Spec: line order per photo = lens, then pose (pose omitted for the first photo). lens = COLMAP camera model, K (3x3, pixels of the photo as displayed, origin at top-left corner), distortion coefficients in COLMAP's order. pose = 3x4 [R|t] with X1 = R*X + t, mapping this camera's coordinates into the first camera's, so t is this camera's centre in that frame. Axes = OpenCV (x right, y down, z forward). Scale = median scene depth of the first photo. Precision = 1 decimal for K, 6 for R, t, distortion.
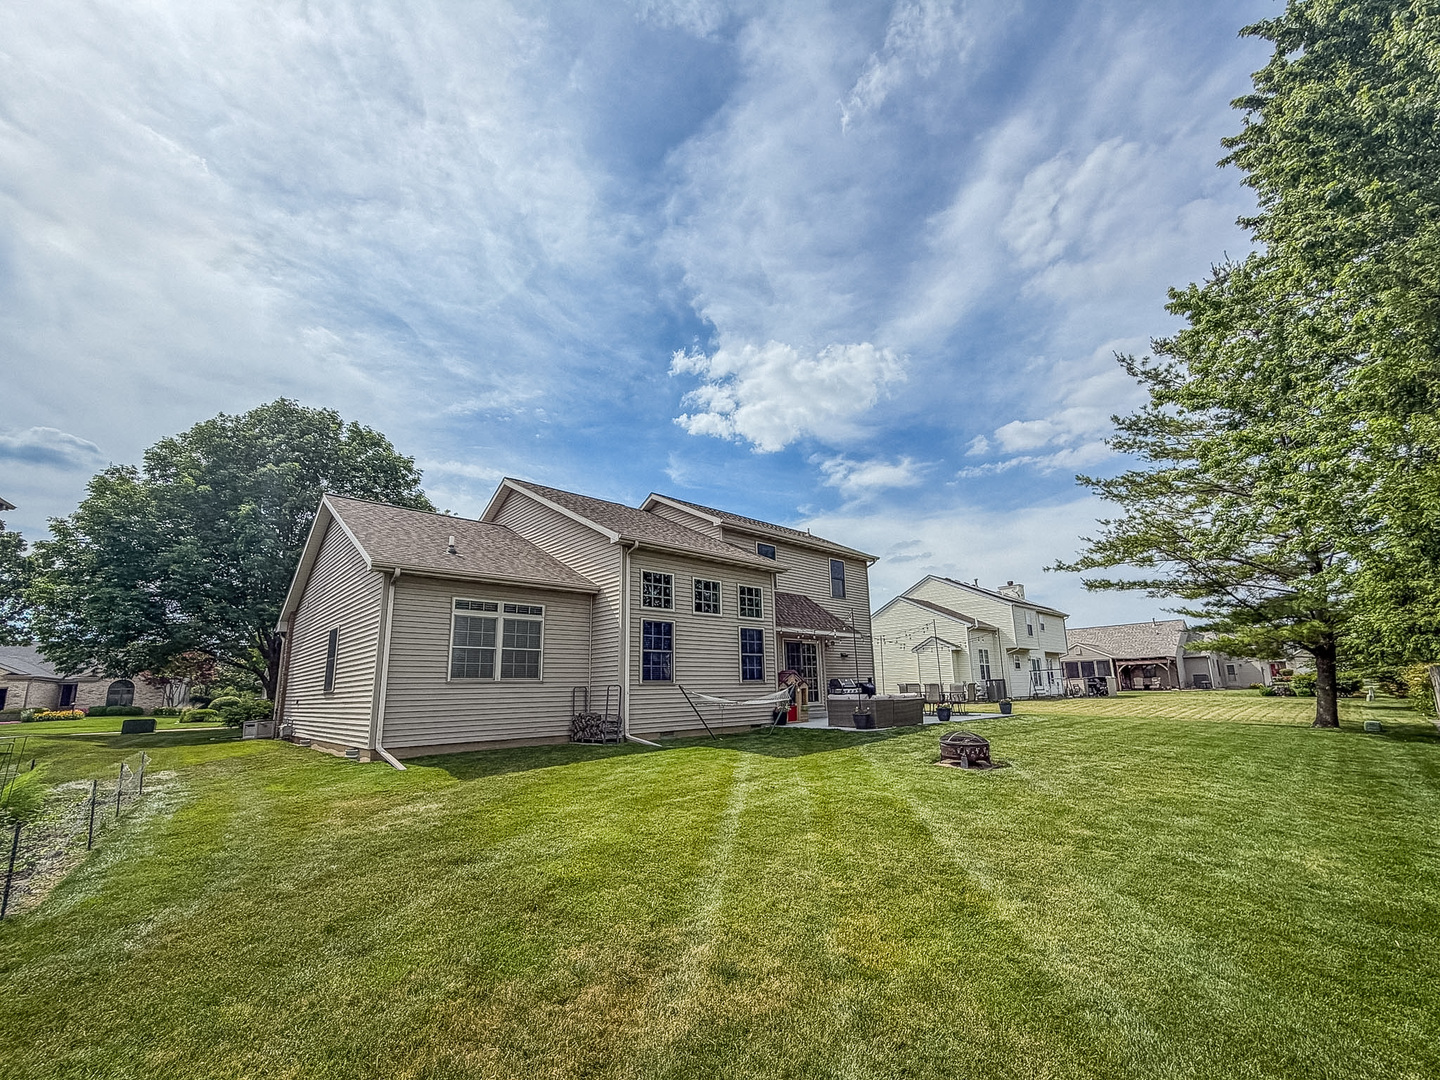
lens RADIAL K [[595.9, 0, 747.2], [0, 595.9, 569.1], [0, 0, 1]] dist [-0.000149, 0.000057]
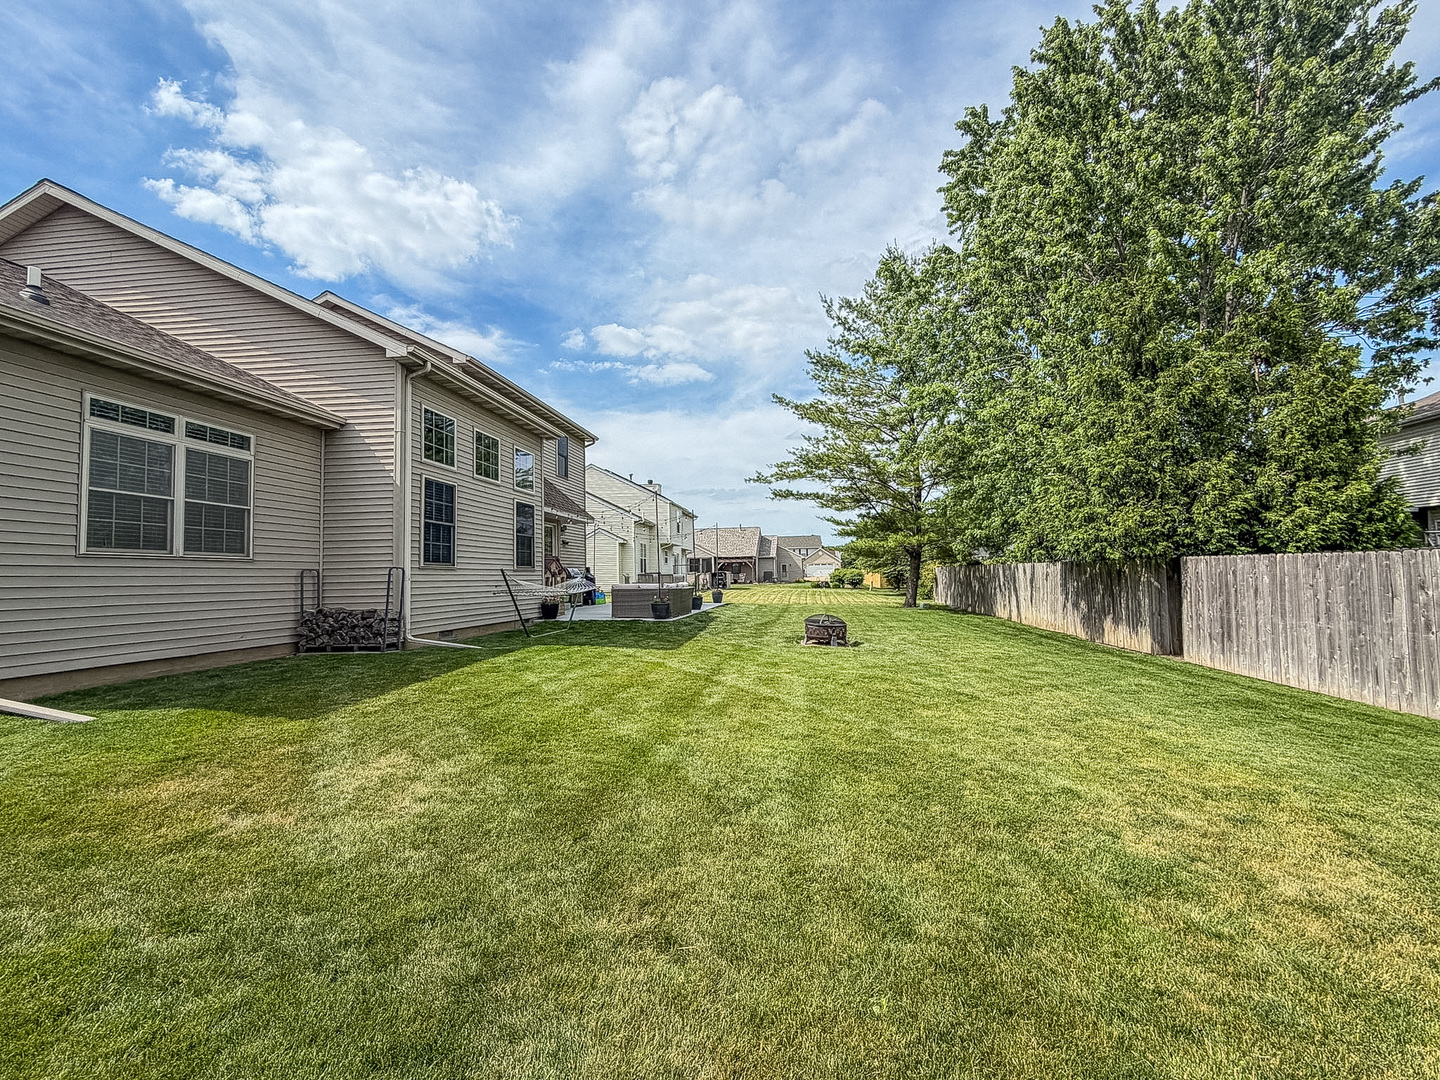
lens RADIAL K [[604.7, 0, 769.5], [0, 604.7, 548.1], [0, 0, 1]] dist [-0.036819, 0.011366]
pose [[0.755246, 0.039867, 0.654228, -0.271480], [-0.130435, 0.987326, 0.090410, 0.041778], [-0.642332, -0.153616, 0.750874, 0.160989]]
